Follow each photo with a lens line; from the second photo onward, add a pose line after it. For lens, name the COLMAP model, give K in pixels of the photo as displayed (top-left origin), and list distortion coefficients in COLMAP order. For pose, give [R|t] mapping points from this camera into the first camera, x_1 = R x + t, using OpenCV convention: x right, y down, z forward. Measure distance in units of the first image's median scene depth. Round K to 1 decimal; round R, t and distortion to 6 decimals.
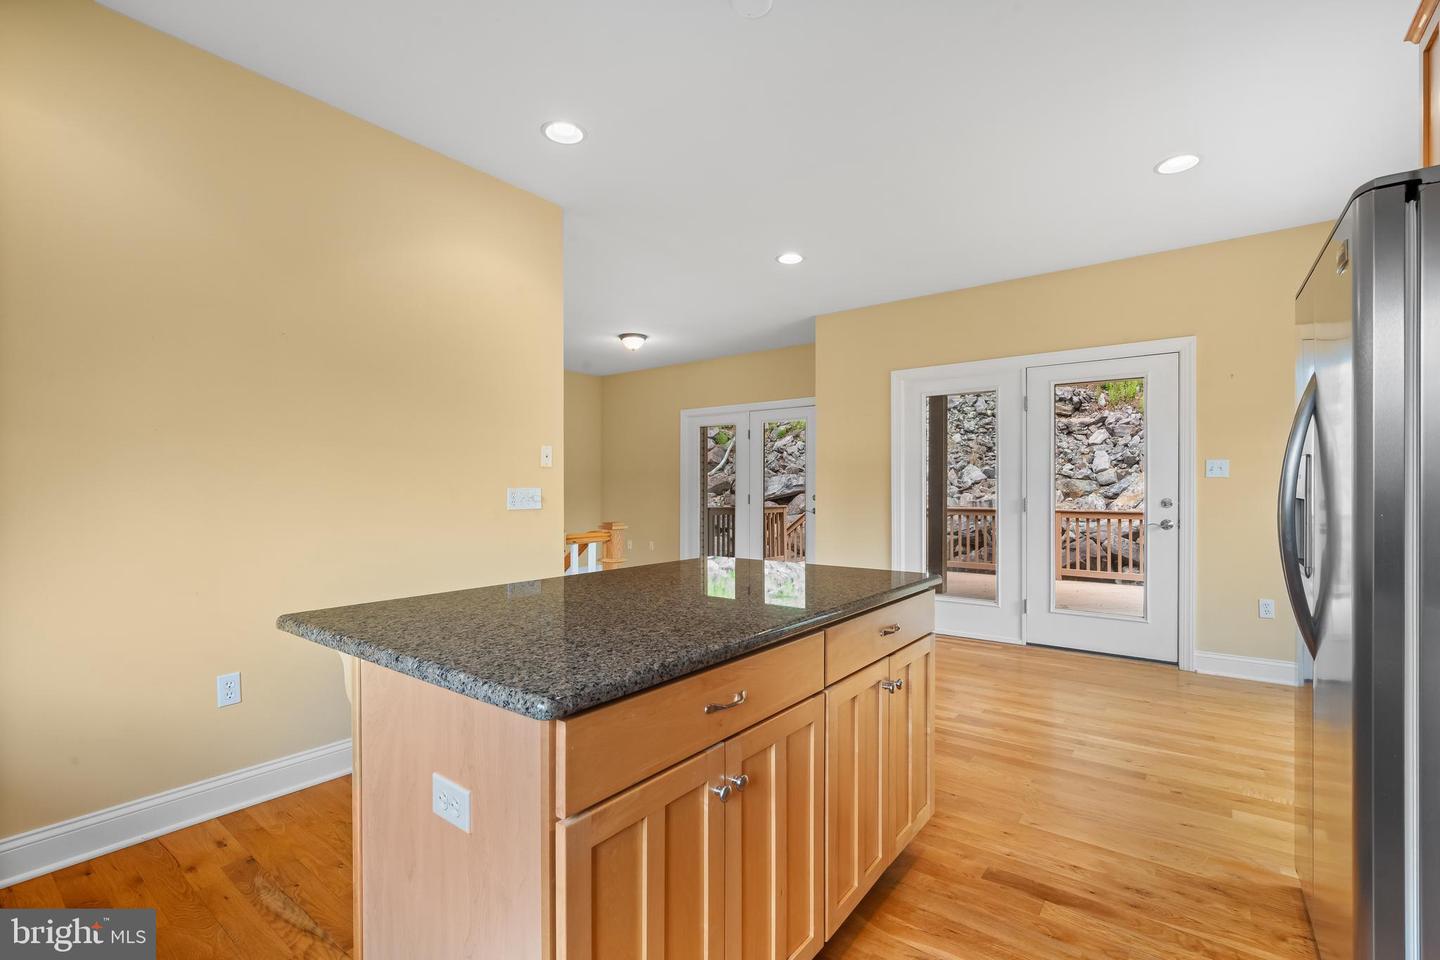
lens RADIAL K [[649.3, 0, 717.6], [0, 649.3, 487.7], [0, 0, 1]] dist [-0.001699, 0.000591]
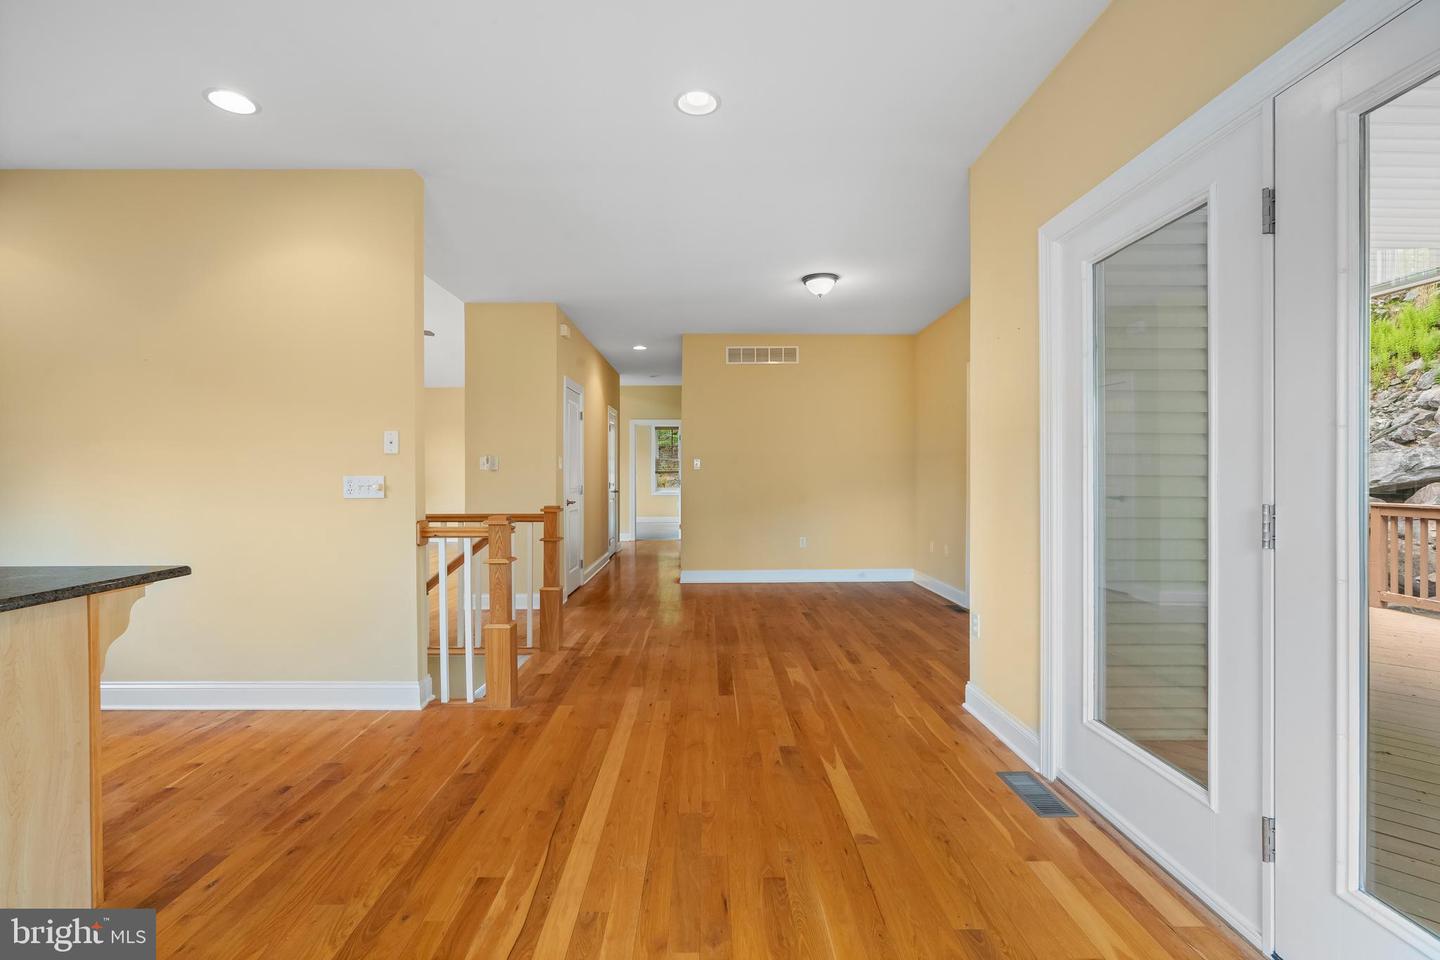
lens RADIAL K [[642.3, 0, 715.2], [0, 642.3, 480.7], [0, 0, 1]] dist [-0.001109, 0.001296]
pose [[0.618289, 0.012684, -0.785848, 0.201379], [0.000933, 0.999857, 0.016872, -0.002148], [0.785950, -0.011165, 0.618189, 0.216651]]
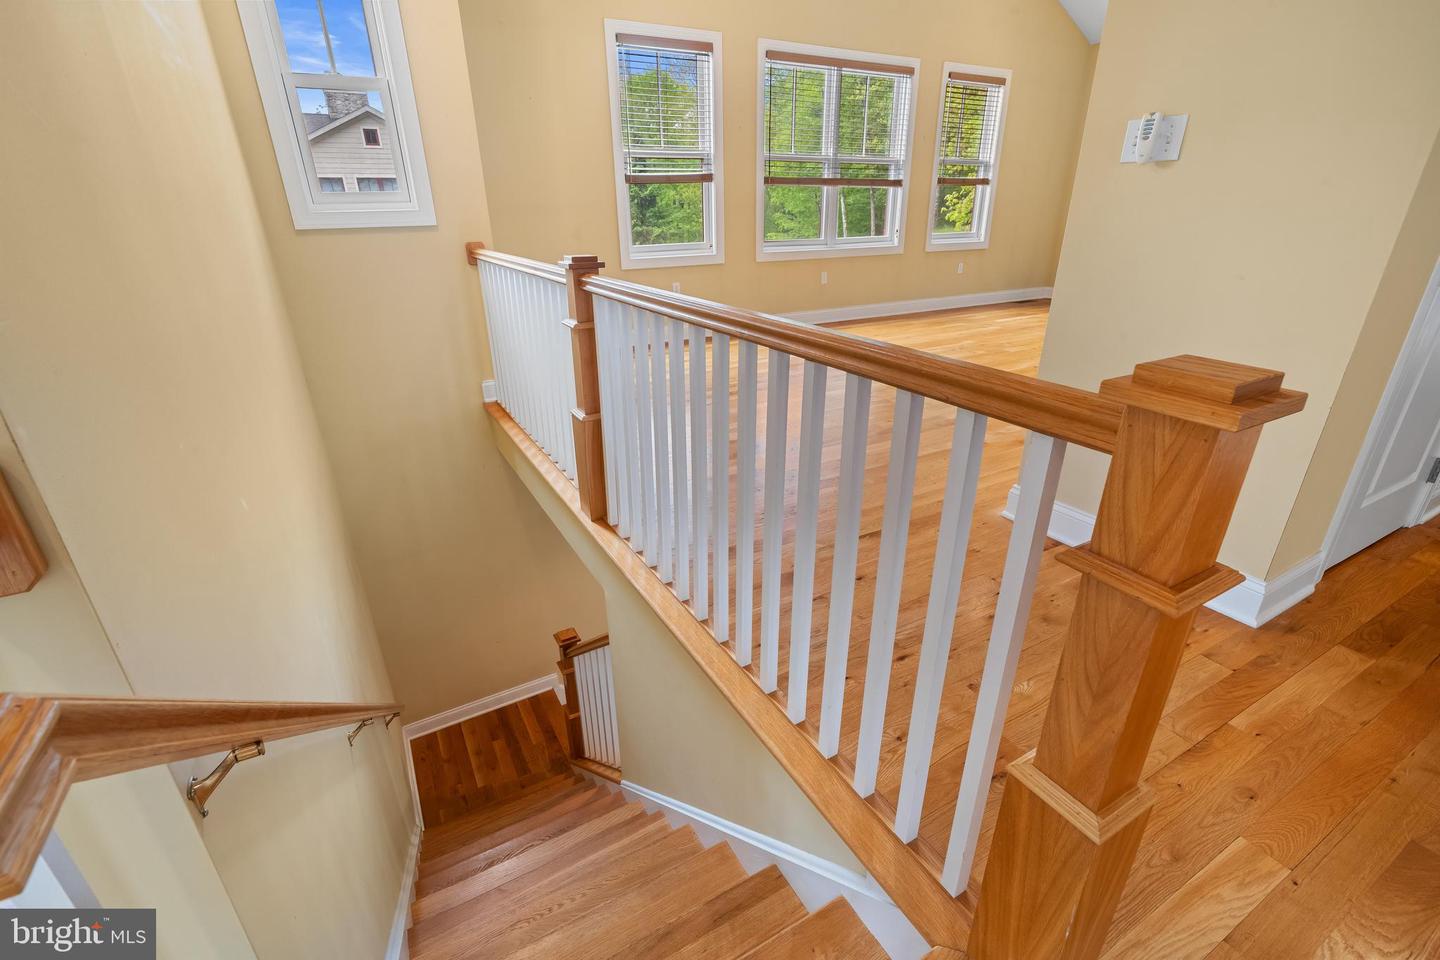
lens RADIAL K [[646.3, 0, 720.0], [0, 646.3, 480.0], [0, 0, 1]] dist [-0.015065, 0.000297]
pose [[-0.391312, 0.370899, -0.842205, -0.053341], [0.016611, 0.917881, 0.396509, 0.004702], [0.920108, 0.141169, -0.365338, 0.339697]]
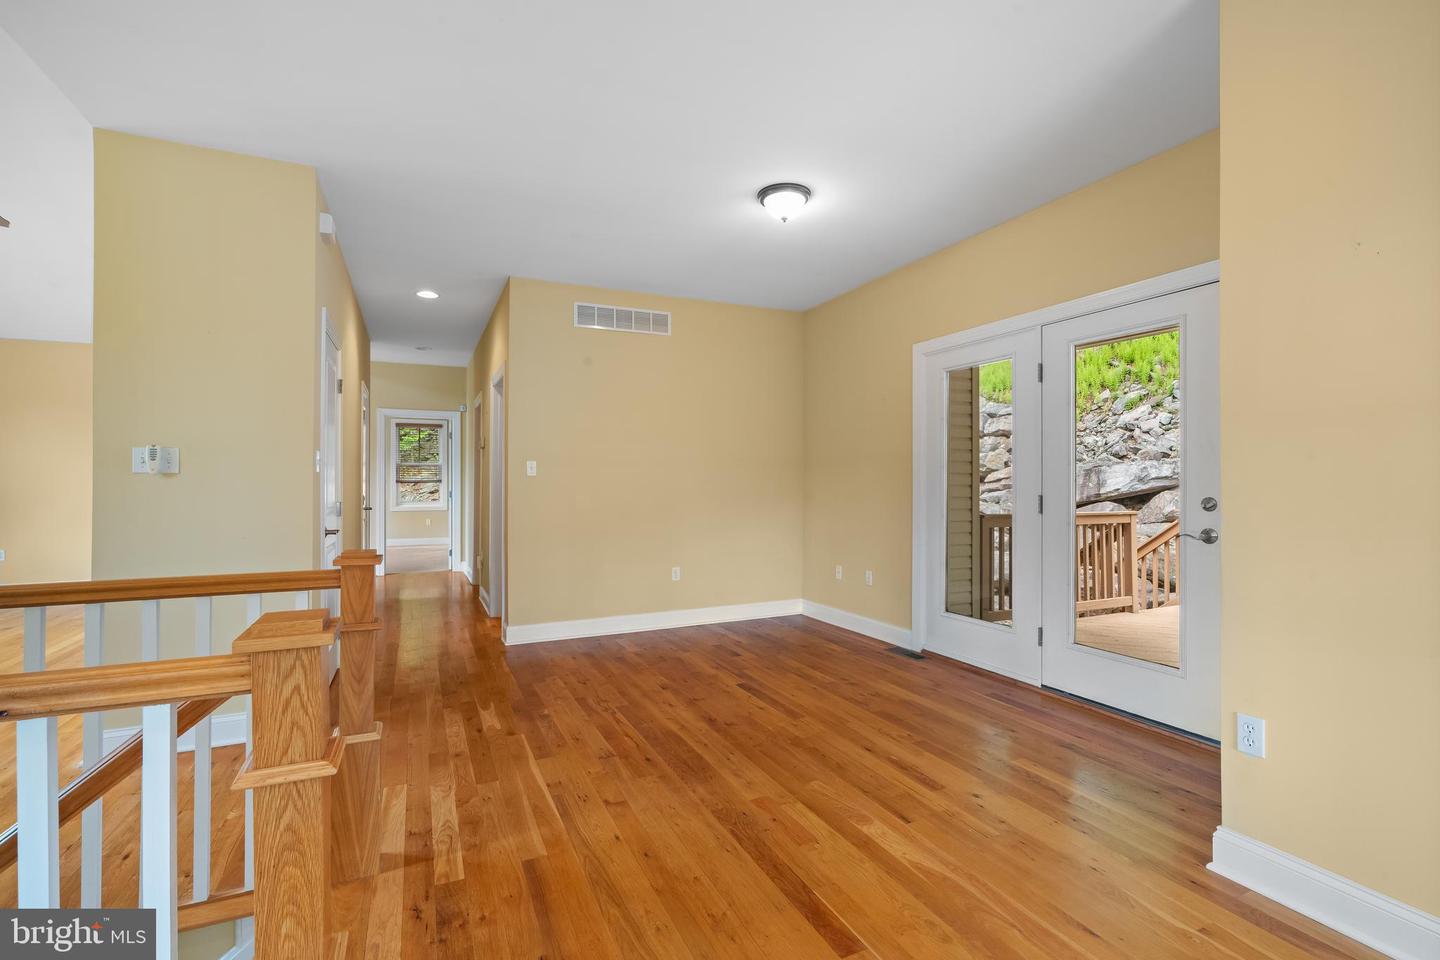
lens RADIAL K [[642.3, 0, 715.2], [0, 642.3, 480.7], [0, 0, 1]] dist [-0.001109, 0.001296]
pose [[0.886010, 0.000864, -0.463665, 0.031737], [-0.001152, 0.999999, -0.000337, 0.000043], [0.463664, 0.000833, 0.886011, 0.260954]]
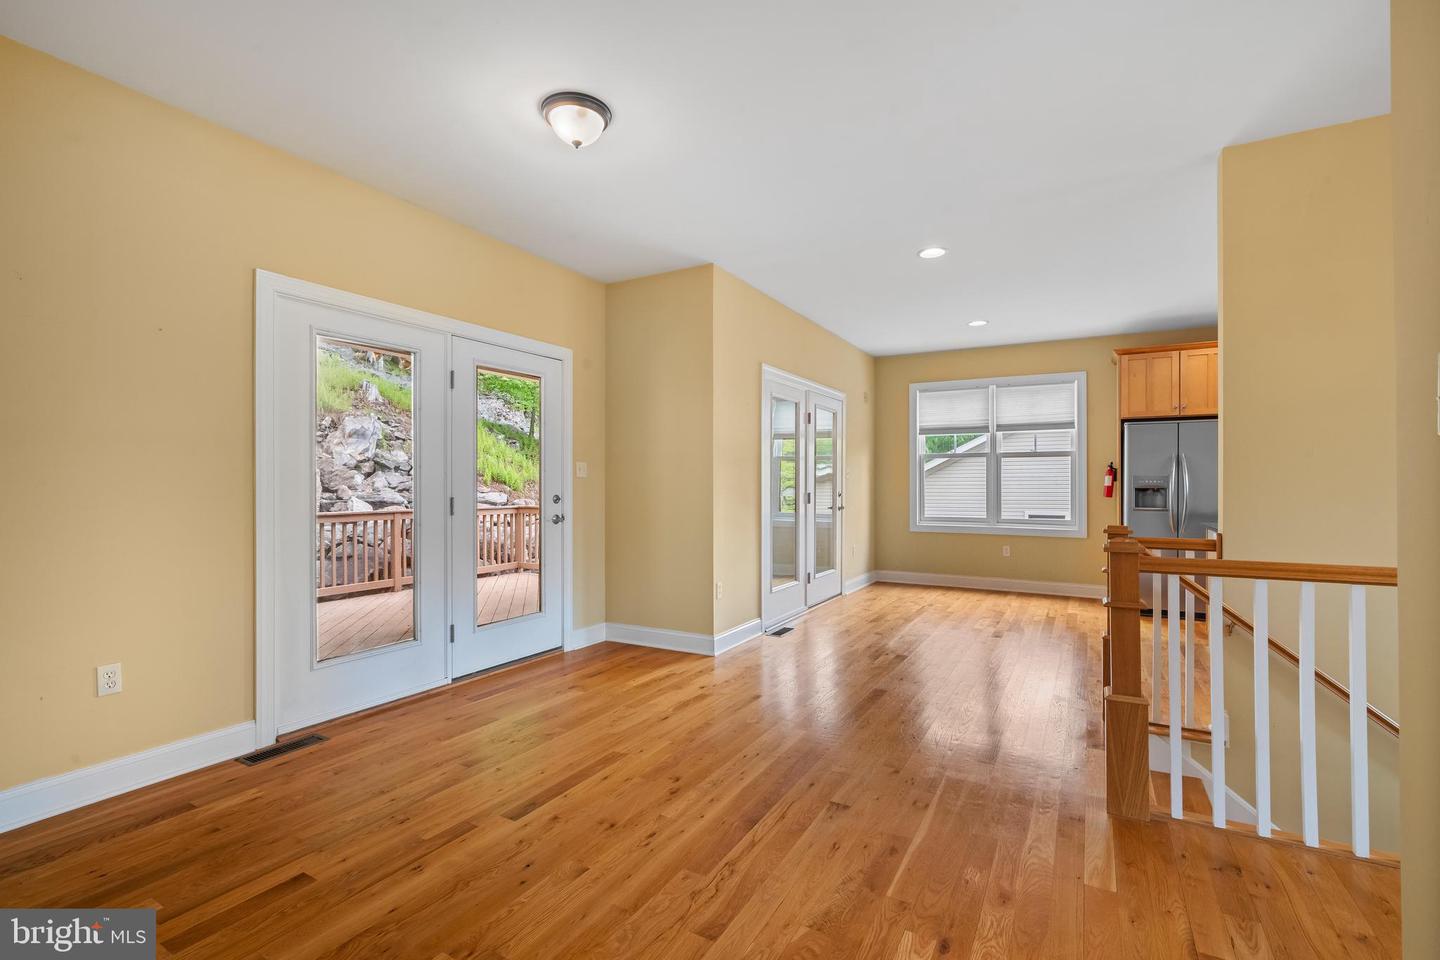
lens RADIAL K [[649.3, 0, 717.6], [0, 649.3, 487.7], [0, 0, 1]] dist [-0.001699, 0.000591]
pose [[-0.126828, -0.000667, 0.991924, -0.272428], [0.000783, 0.999999, 0.000772, 0.001573], [-0.991924, 0.000874, -0.126828, 0.487868]]
